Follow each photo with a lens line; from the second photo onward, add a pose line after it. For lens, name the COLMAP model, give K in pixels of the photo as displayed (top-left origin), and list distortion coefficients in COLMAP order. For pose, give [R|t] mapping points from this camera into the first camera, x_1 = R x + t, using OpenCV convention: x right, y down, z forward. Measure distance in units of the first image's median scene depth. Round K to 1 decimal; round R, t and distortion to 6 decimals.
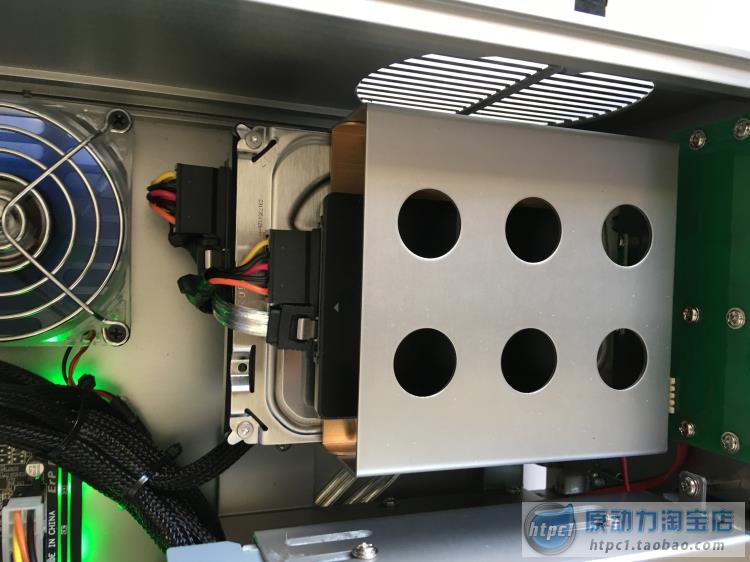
lens RADIAL K [[633.6, 0, 378.5], [0, 633.6, 277.7], [0, 0, 1]] dist [0.122121, -0.210039]
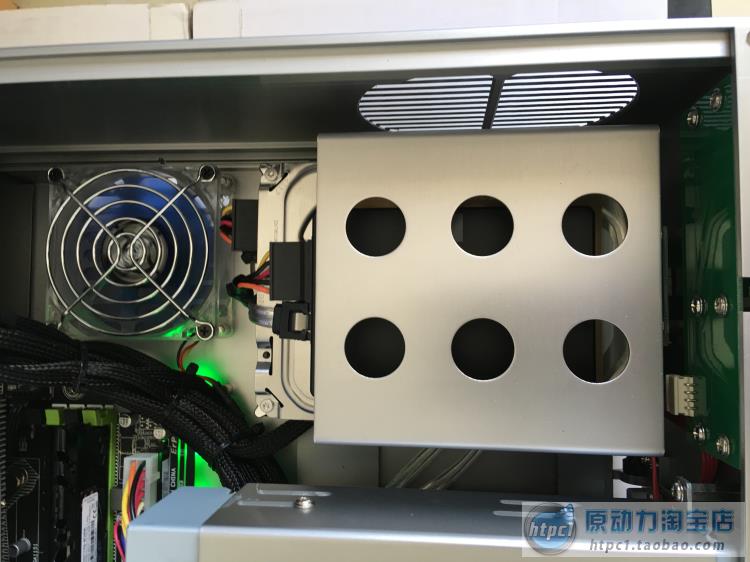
lens RADIAL K [[630.8, 0, 375.2], [0, 630.8, 262.6], [0, 0, 1]] dist [0.057623, -0.000885]
pose [[0.896800, -0.056477, -0.438817, 0.507391], [0.021148, 0.996157, -0.084989, 0.067328], [0.441931, 0.066938, 0.894548, -0.020556]]
